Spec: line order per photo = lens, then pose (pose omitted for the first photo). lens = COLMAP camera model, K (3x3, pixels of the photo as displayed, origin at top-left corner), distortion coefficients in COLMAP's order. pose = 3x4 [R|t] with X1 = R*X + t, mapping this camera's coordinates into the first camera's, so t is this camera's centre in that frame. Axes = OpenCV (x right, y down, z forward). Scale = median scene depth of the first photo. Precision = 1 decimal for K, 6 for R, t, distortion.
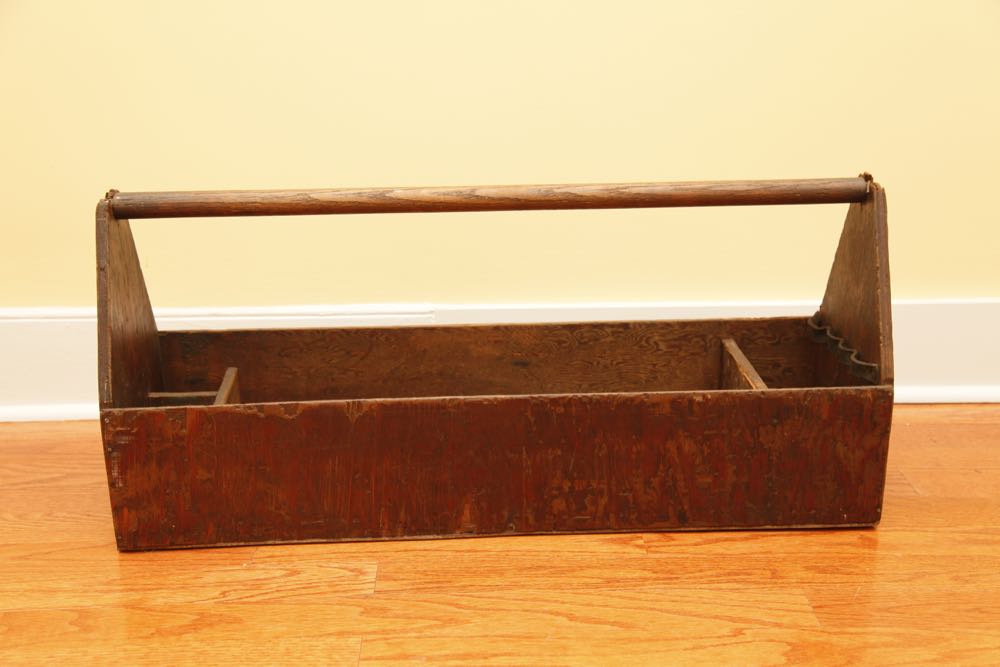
lens RADIAL K [[1319.1, 0, 500.9], [0, 1319.1, 333.4], [0, 0, 1]] dist [0.038202, 0.000000]
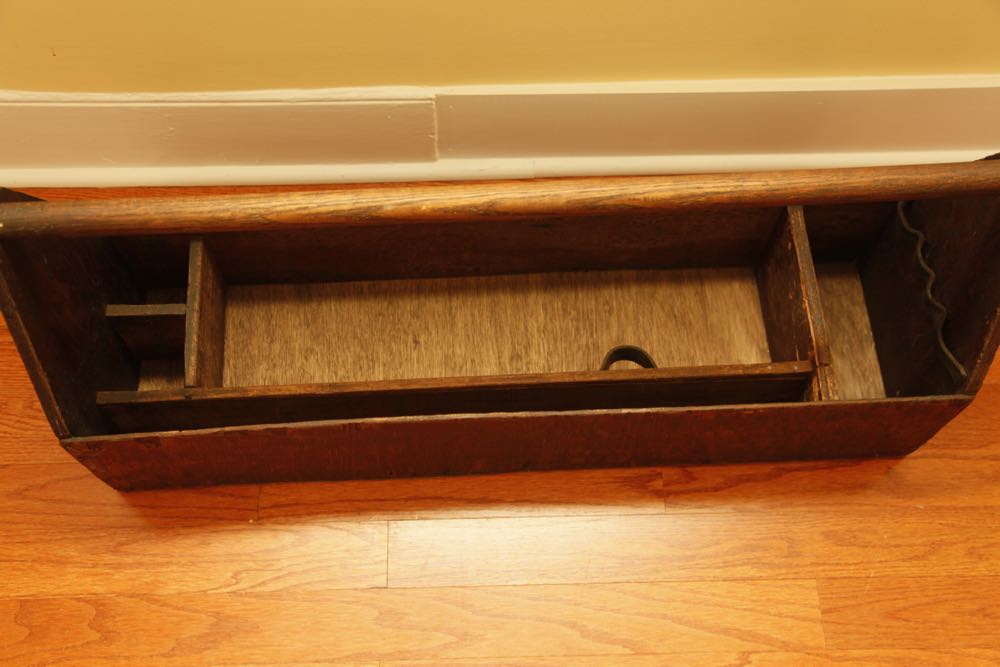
lens RADIAL K [[1101.1, 0, 497.7], [0, 1101.1, 333.6], [0, 0, 1]] dist [0.014266, 0.000000]
pose [[0.999729, 0.013263, 0.019138, -0.031134], [-0.023112, 0.665184, 0.746321, -0.551667], [-0.002832, -0.746561, 0.665311, 0.589652]]
